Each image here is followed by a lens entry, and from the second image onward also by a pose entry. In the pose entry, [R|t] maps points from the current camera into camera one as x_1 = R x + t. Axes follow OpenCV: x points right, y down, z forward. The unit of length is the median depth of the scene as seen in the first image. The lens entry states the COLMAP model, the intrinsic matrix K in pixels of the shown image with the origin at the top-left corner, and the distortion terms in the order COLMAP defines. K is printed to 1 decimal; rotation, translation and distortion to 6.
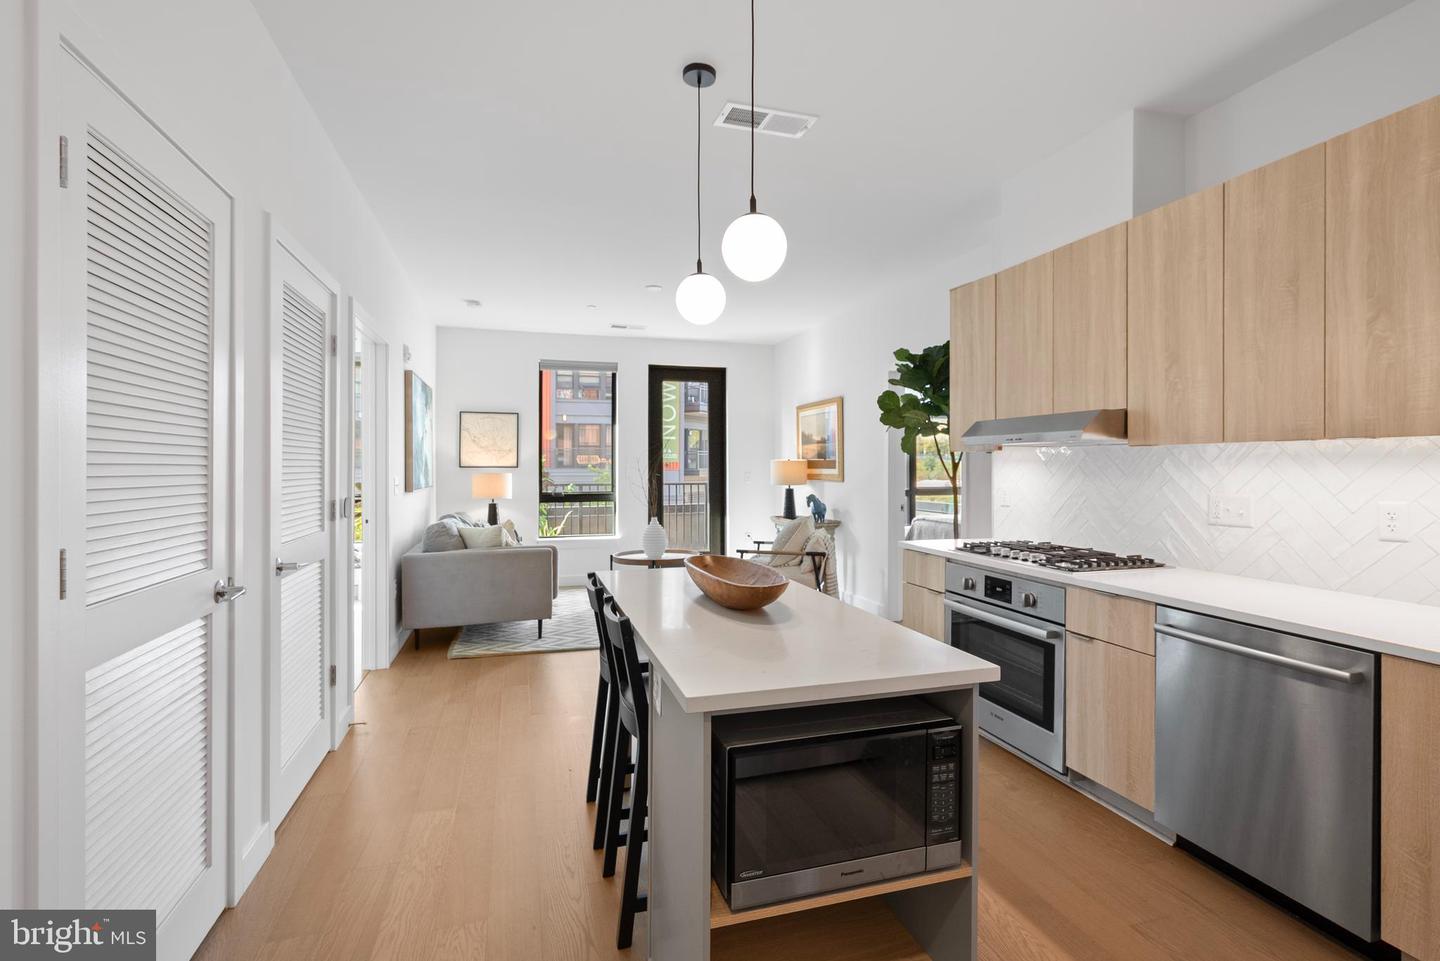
lens RADIAL K [[665.8, 0, 722.9], [0, 665.8, 469.0], [0, 0, 1]] dist [-0.001523, 0.000509]
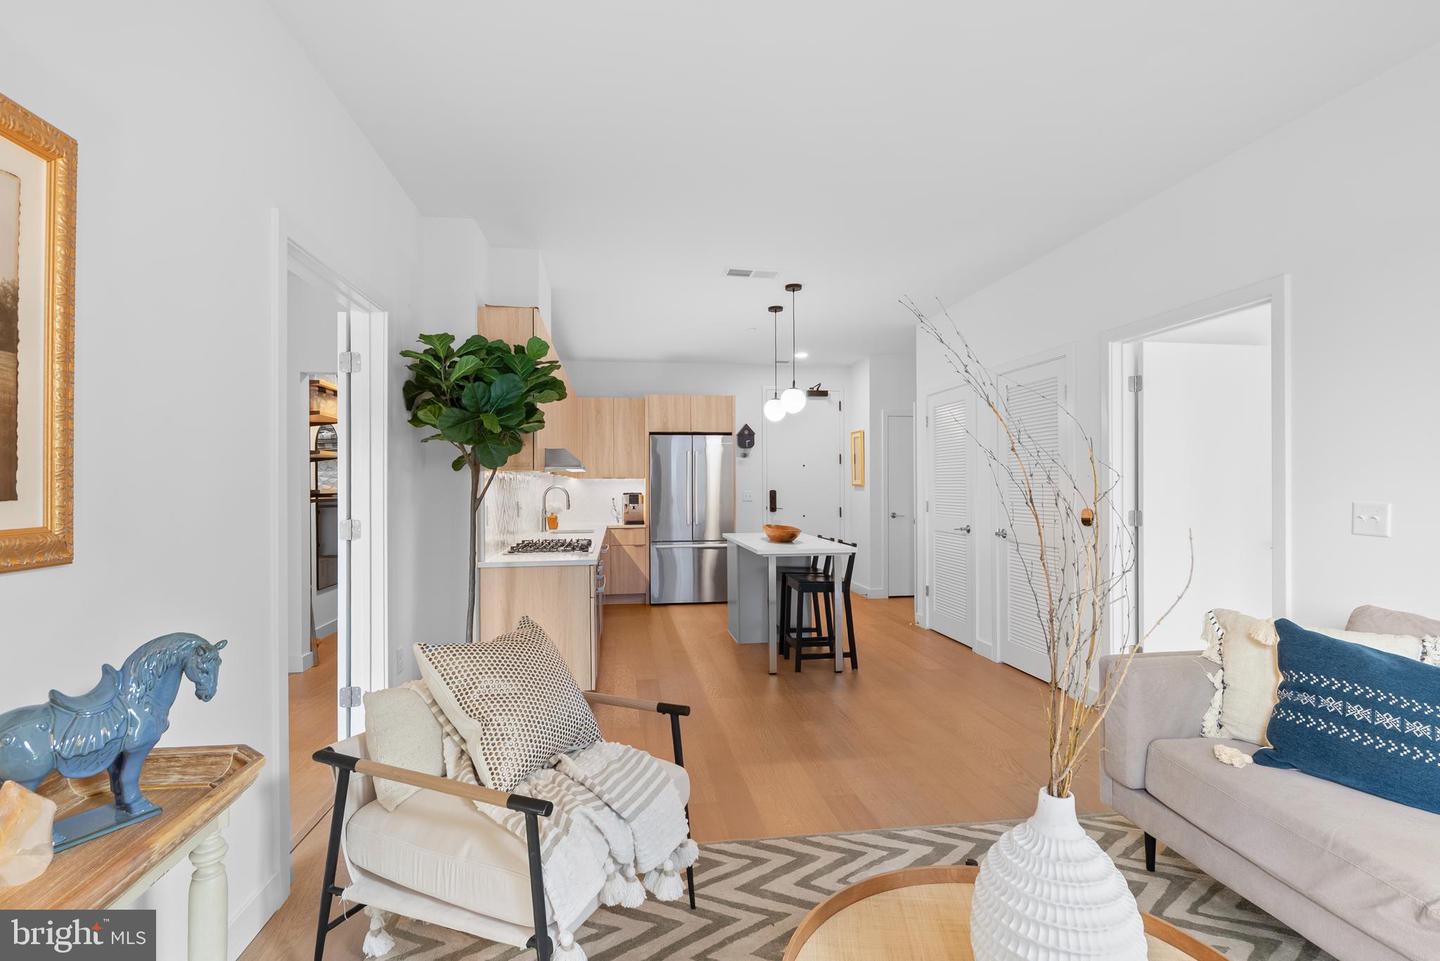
lens RADIAL K [[685.9, 0, 720.9], [0, 685.9, 488.1], [0, 0, 1]] dist [0.002373, -0.000107]
pose [[-0.988855, 0.003642, 0.148838, -0.071708], [0.005178, 0.999937, 0.009932, -0.008796], [-0.148792, 0.010592, -0.988812, 1.769314]]
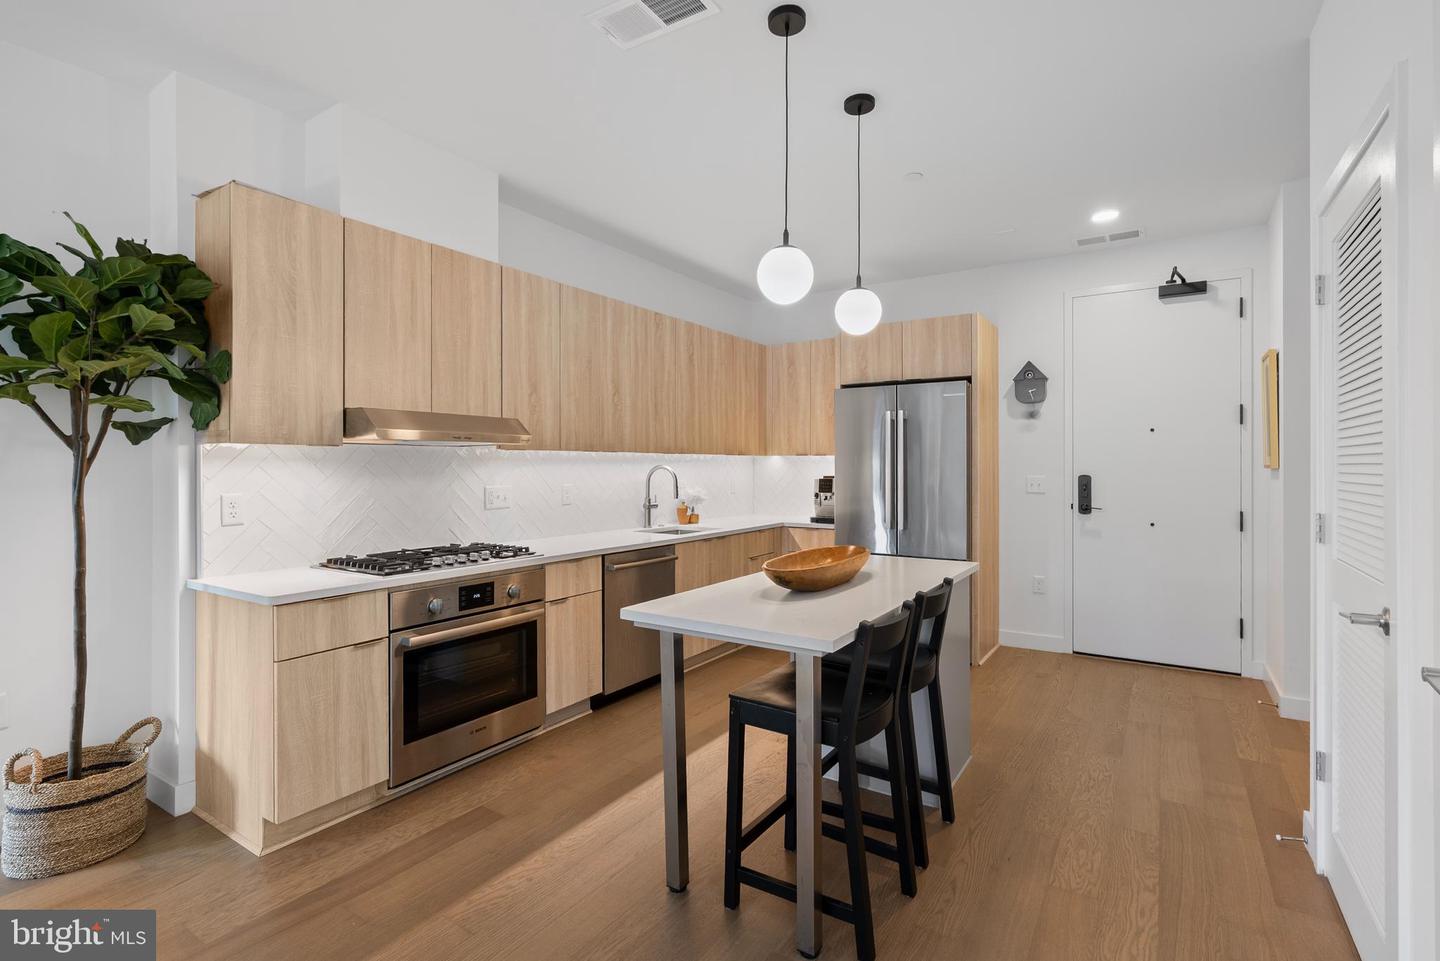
lens RADIAL K [[676.7, 0, 725.0], [0, 676.7, 464.7], [0, 0, 1]] dist [-0.002096, 0.000152]
pose [[-0.642422, 0.000767, 0.766350, -0.386169], [0.004721, 0.999984, 0.002958, -0.005081], [-0.766336, 0.005518, -0.642416, 0.946272]]
